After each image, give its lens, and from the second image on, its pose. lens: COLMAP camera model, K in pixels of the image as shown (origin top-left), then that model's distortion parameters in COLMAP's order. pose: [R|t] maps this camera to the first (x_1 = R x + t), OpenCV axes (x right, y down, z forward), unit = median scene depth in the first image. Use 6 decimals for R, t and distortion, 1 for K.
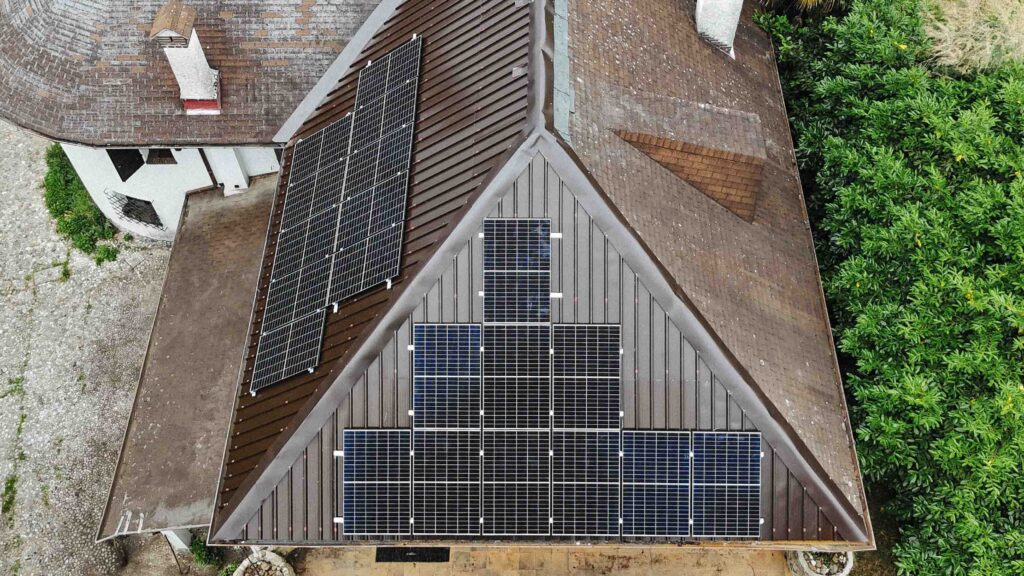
lens RADIAL K [[975.9, 0, 512.1], [0, 975.9, 217.1], [0, 0, 1]] dist [0.046208, -0.021084]
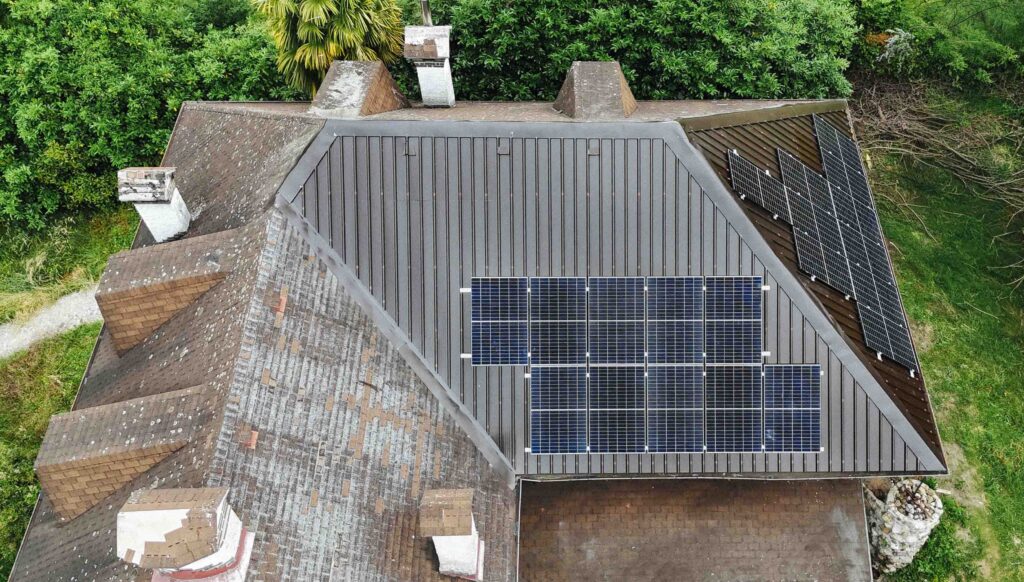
lens RADIAL K [[912.6, 0, 601.5], [0, 912.6, 308.5], [0, 0, 1]] dist [0.042474, -0.001587]
pose [[-0.036540, -0.806167, 0.590559, -0.685890], [0.804198, 0.327088, 0.496264, -0.544351], [-0.593237, 0.493060, 0.636366, 0.382439]]
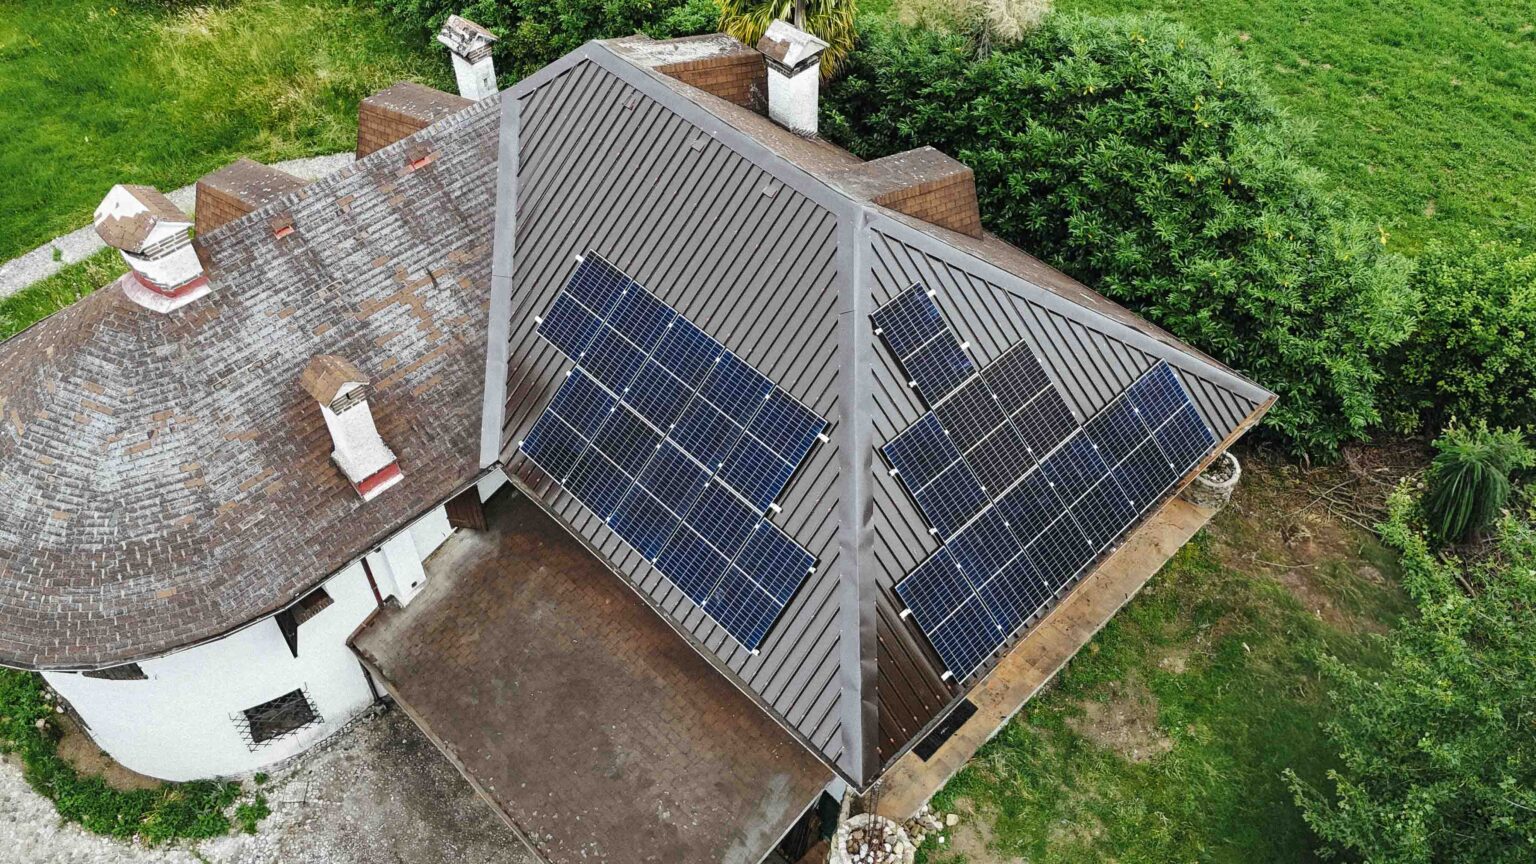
lens RADIAL K [[1281.1, 0, 771.3], [0, 1281.1, 445.1], [0, 0, 1]] dist [0.043565, -0.006092]
pose [[0.706212, -0.523134, 0.477070, -0.635194], [0.576571, 0.816003, 0.041289, -0.001712], [-0.410890, 0.245906, 0.877895, -0.007427]]
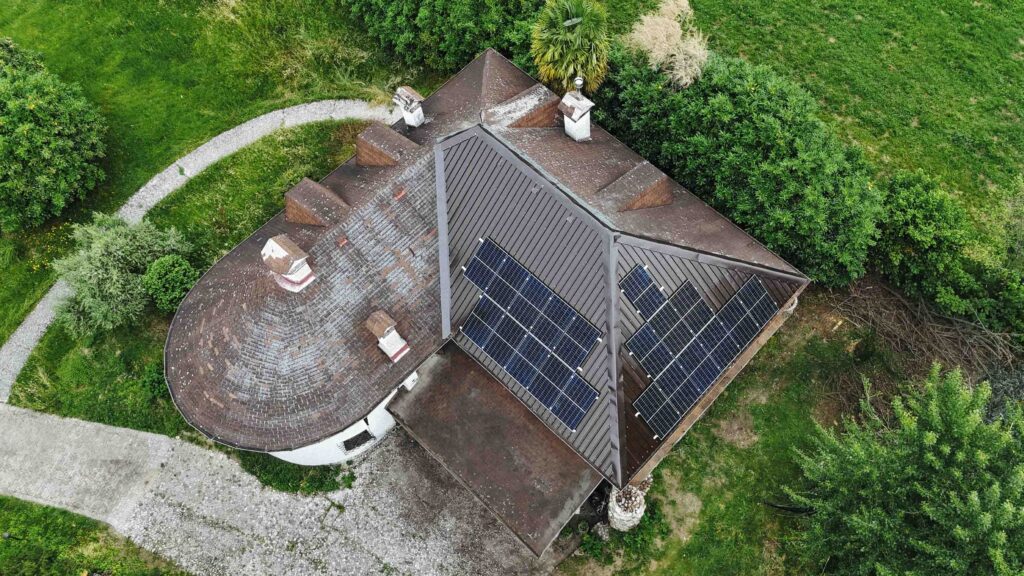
lens RADIAL K [[866.9, 0, 587.7], [0, 866.9, 281.5], [0, 0, 1]] dist [0.081398, -0.079822]
pose [[0.669598, -0.658266, 0.343983, -0.601636], [0.609184, 0.751703, 0.252663, -0.435006], [-0.424892, 0.040366, 0.904344, -0.553458]]
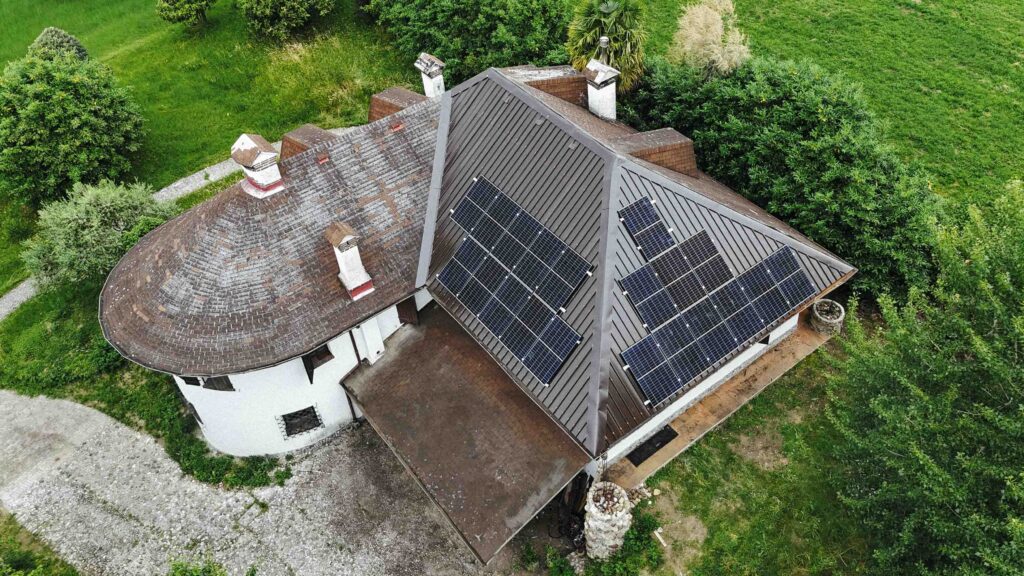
lens RADIAL K [[876.4, 0, 584.0], [0, 876.4, 241.5], [0, 0, 1]] dist [0.073049, -0.062307]
pose [[0.766976, -0.439989, 0.467073, -0.720954], [0.538204, 0.837456, -0.094884, 0.141613], [-0.349405, 0.324155, 0.879113, -0.311866]]
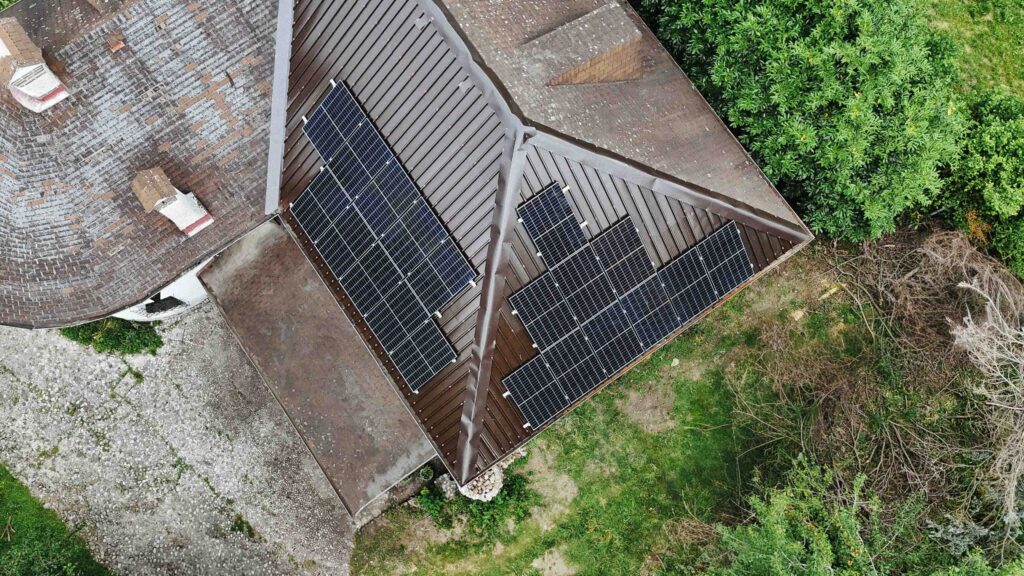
lens RADIAL K [[799.8, 0, 496.5], [0, 799.8, 303.0], [0, 0, 1]] dist [0.058233, -0.038571]
pose [[0.815558, -0.569249, 0.104023, -0.202218], [0.472984, 0.759309, 0.446918, -0.341699], [-0.333393, -0.315286, 0.888507, -0.002495]]
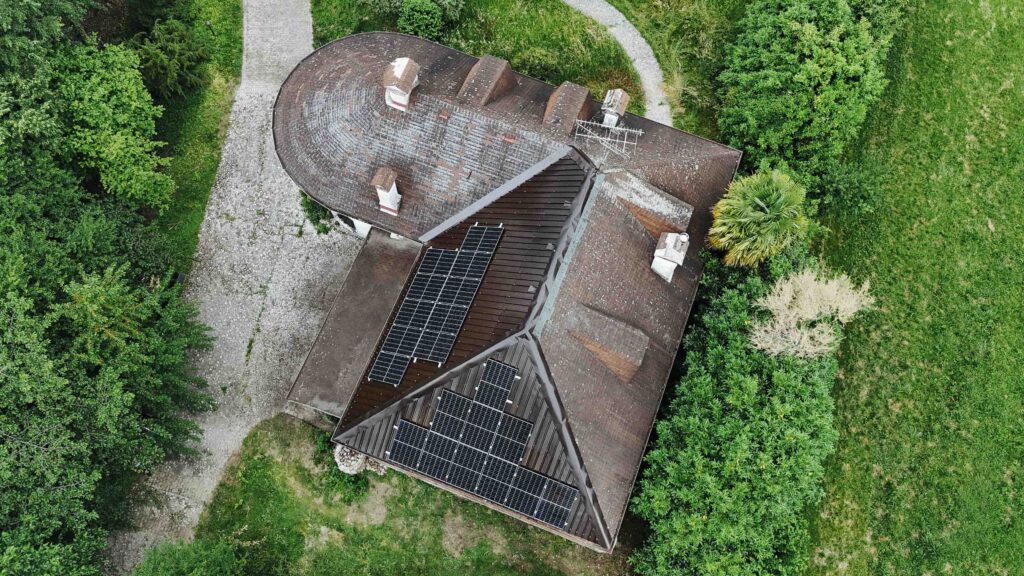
lens RADIAL K [[816.3, 0, 513.4], [0, 816.3, 283.5], [0, 0, 1]] dist [0.078517, -0.076394]
pose [[0.934884, 0.345553, -0.081148, 0.093334], [-0.310682, 0.907175, 0.283743, -0.566945], [0.171664, -0.240055, 0.955461, -0.550547]]
